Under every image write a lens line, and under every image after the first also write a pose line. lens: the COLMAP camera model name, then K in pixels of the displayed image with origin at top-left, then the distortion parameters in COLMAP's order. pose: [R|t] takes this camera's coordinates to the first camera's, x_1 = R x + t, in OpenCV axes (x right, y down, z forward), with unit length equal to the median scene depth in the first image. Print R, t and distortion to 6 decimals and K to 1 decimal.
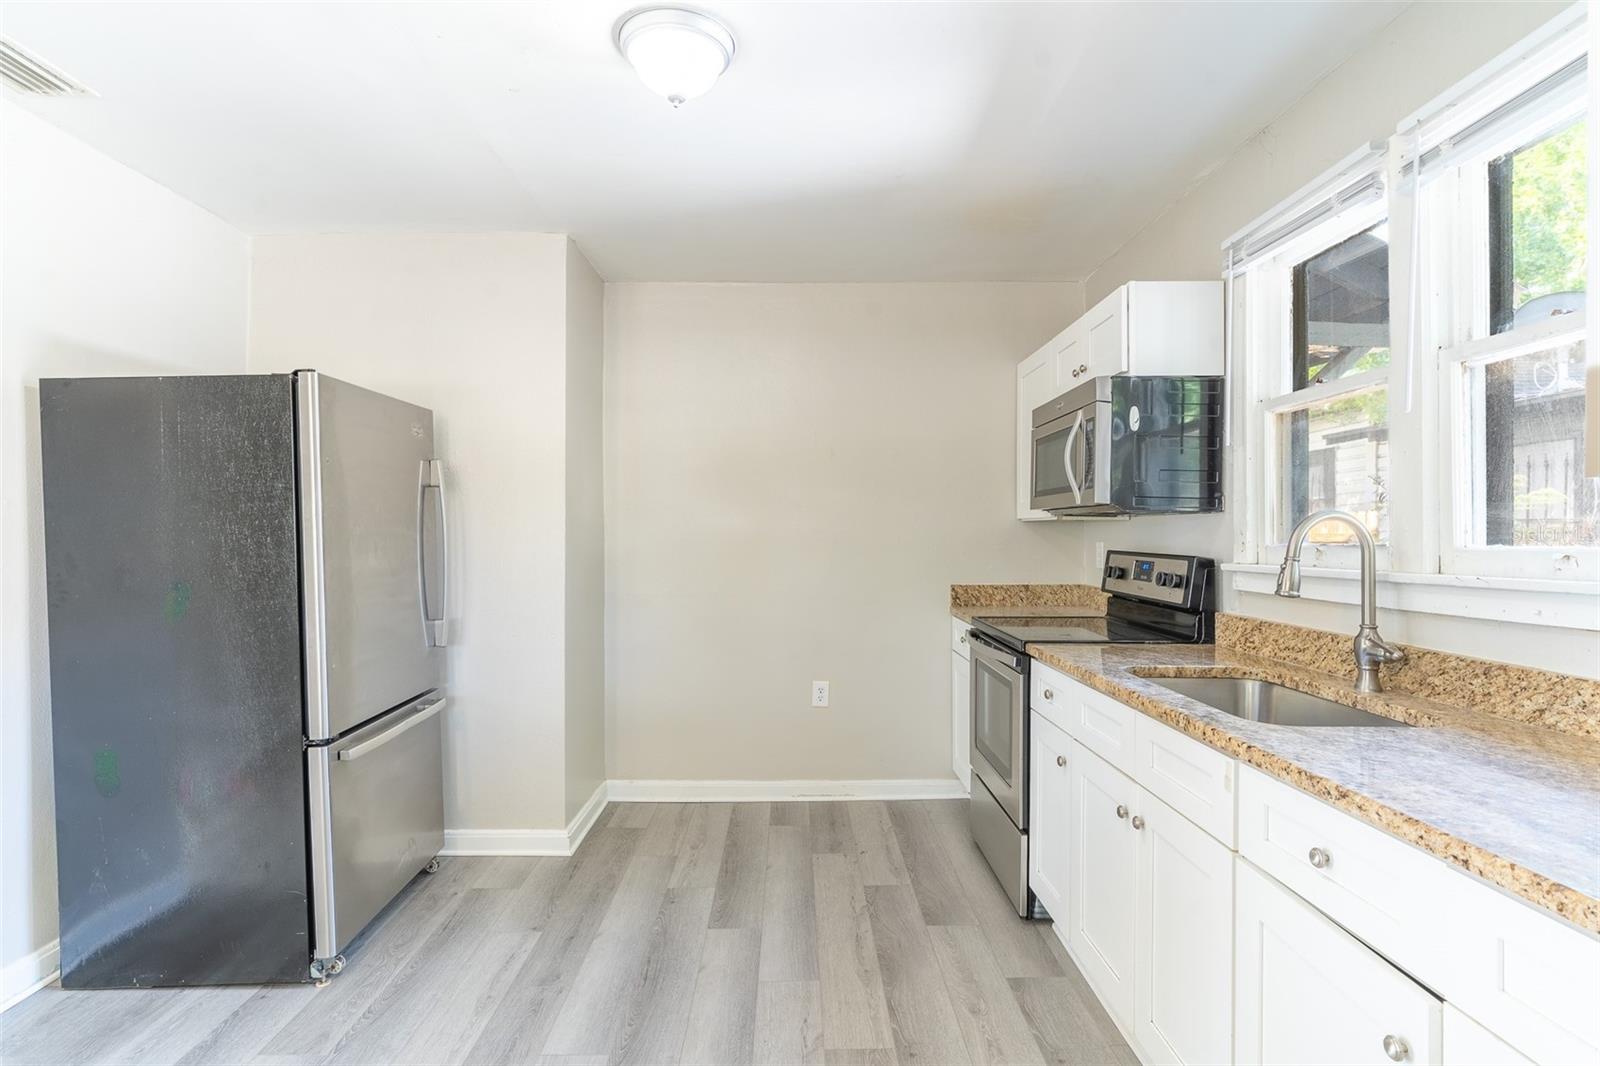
lens RADIAL K [[833.5, 0, 796.3], [0, 833.5, 536.1], [0, 0, 1]] dist [0.005122, 0.000275]
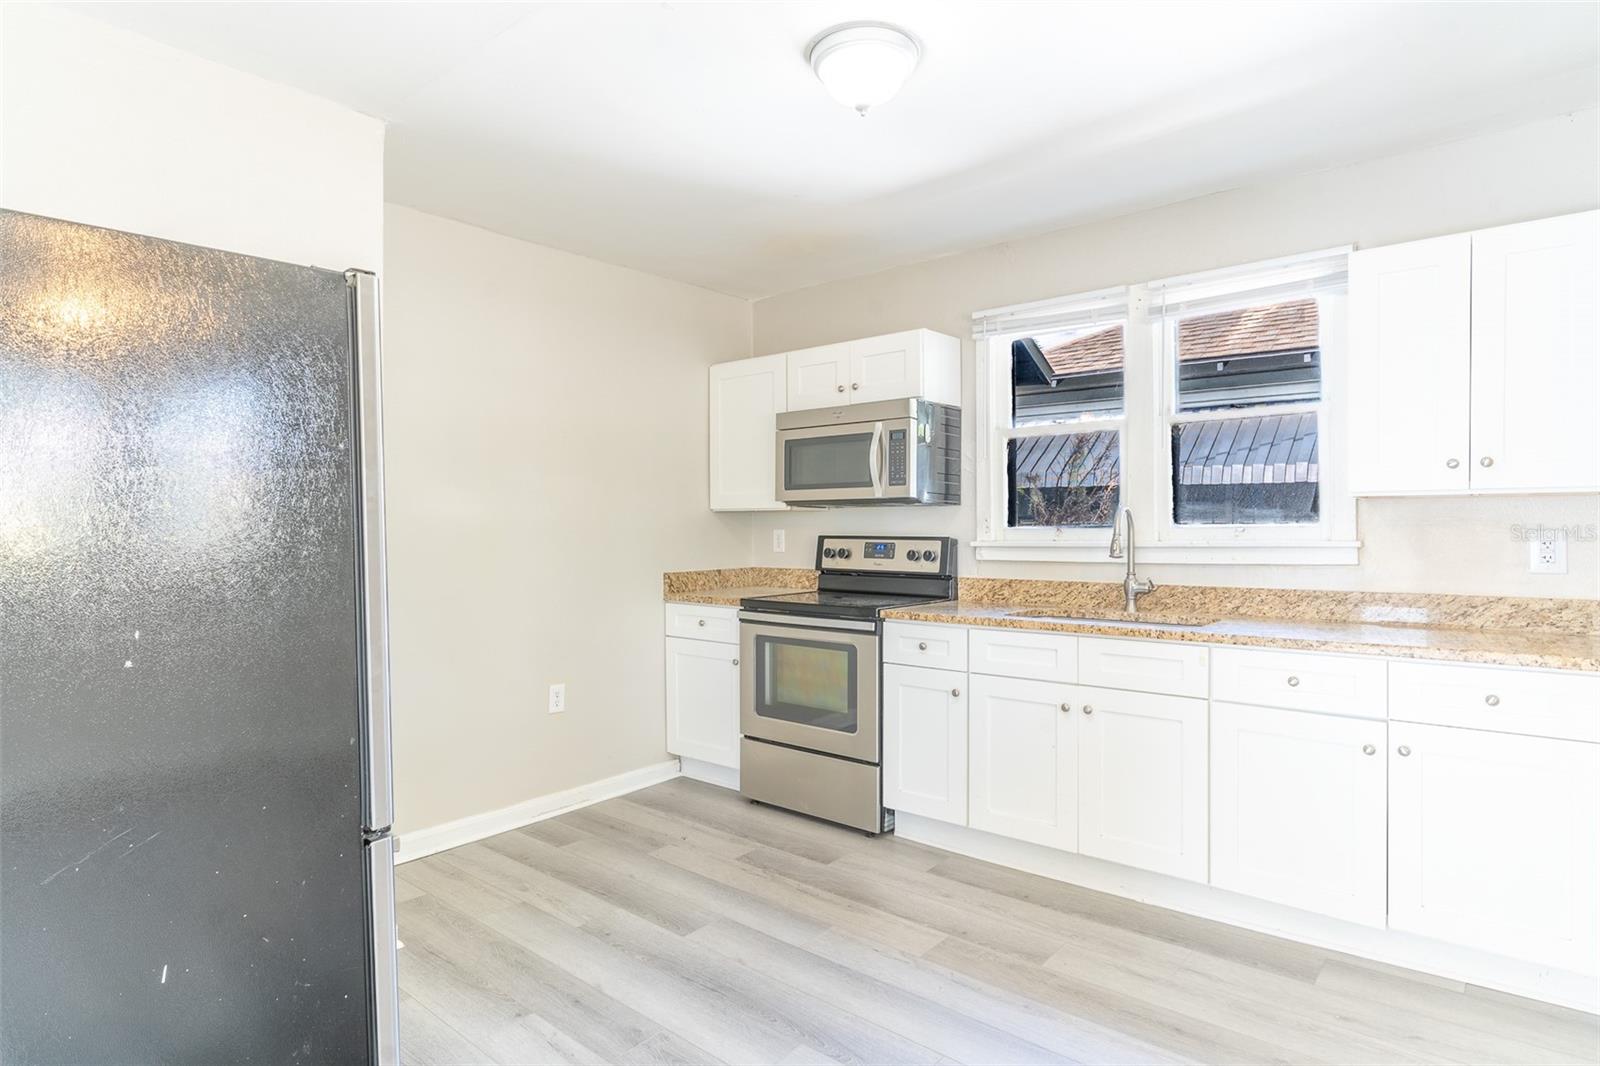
lens RADIAL K [[879.2, 0, 799.9], [0, 879.2, 536.9], [0, 0, 1]] dist [0.002412, 0.000677]
pose [[0.647557, -0.014634, 0.761877, -0.788583], [0.009122, 0.999893, 0.011453, 0.004791], [-0.761963, -0.000466, 0.647621, 0.253696]]
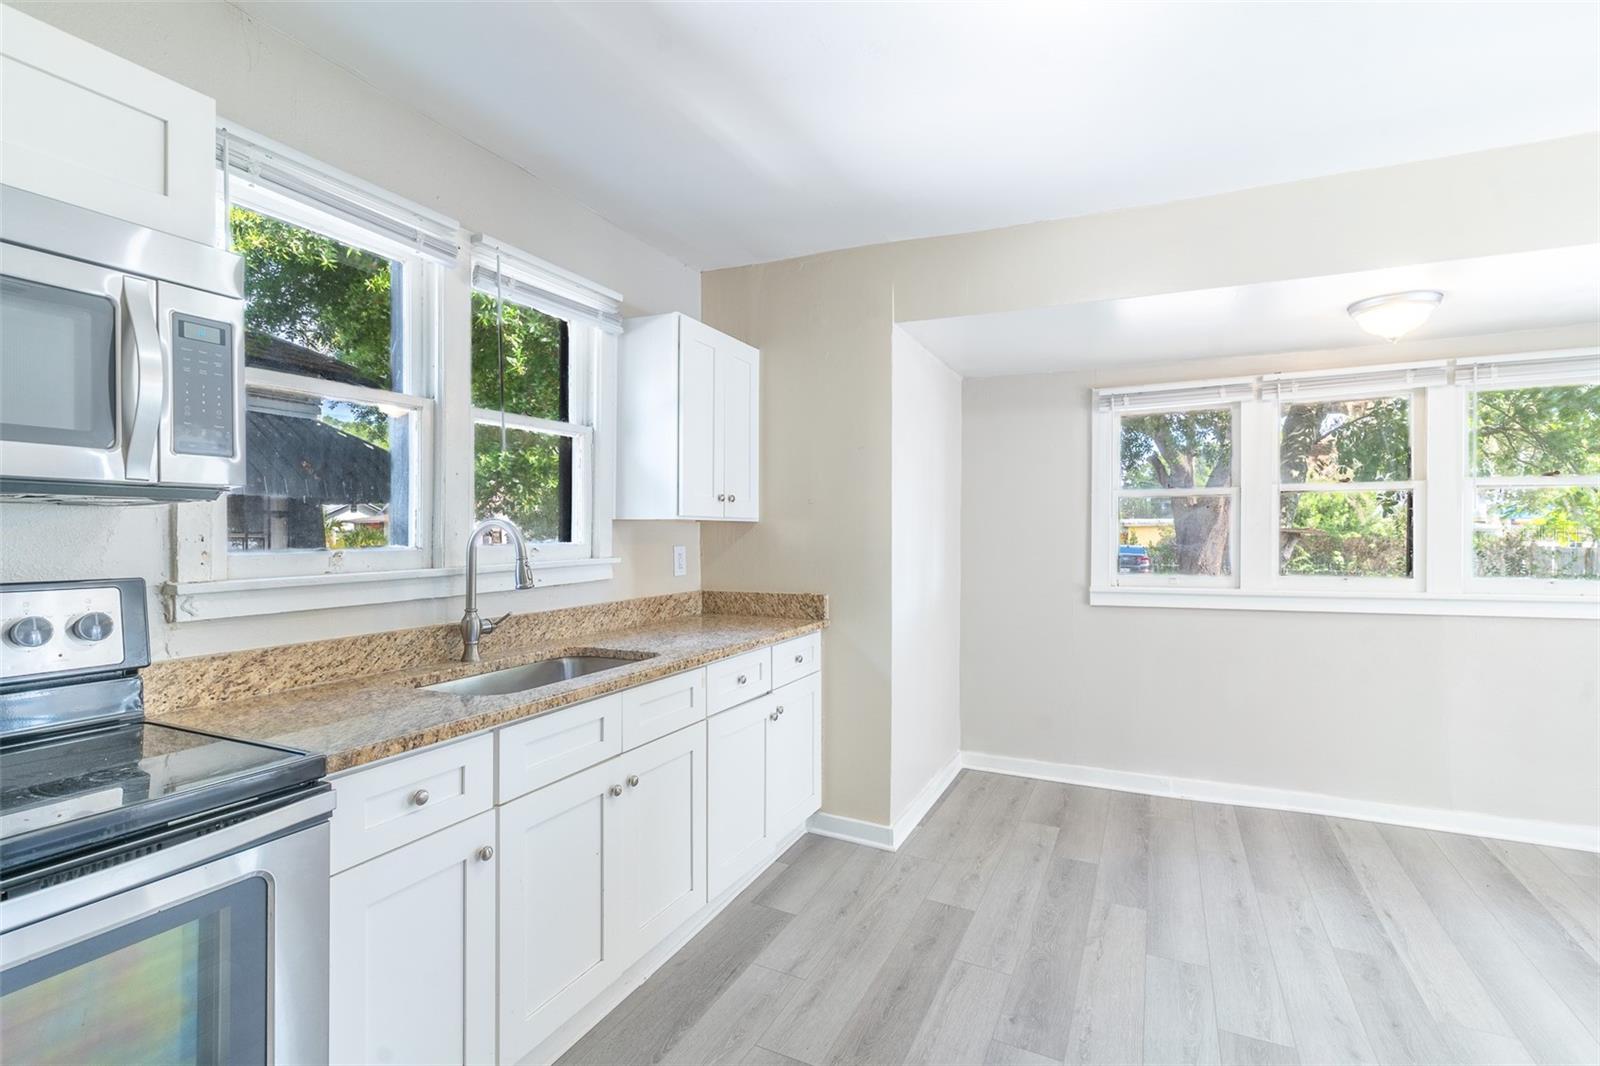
lens RADIAL K [[763.9, 0, 796.8], [0, 763.9, 532.2], [0, 0, 1]] dist [0.003799, 0.001682]
pose [[-0.901176, -0.003199, 0.433443, -0.189293], [-0.001266, 0.999988, 0.004747, -0.012054], [-0.433452, 0.003729, -0.901169, 1.304537]]
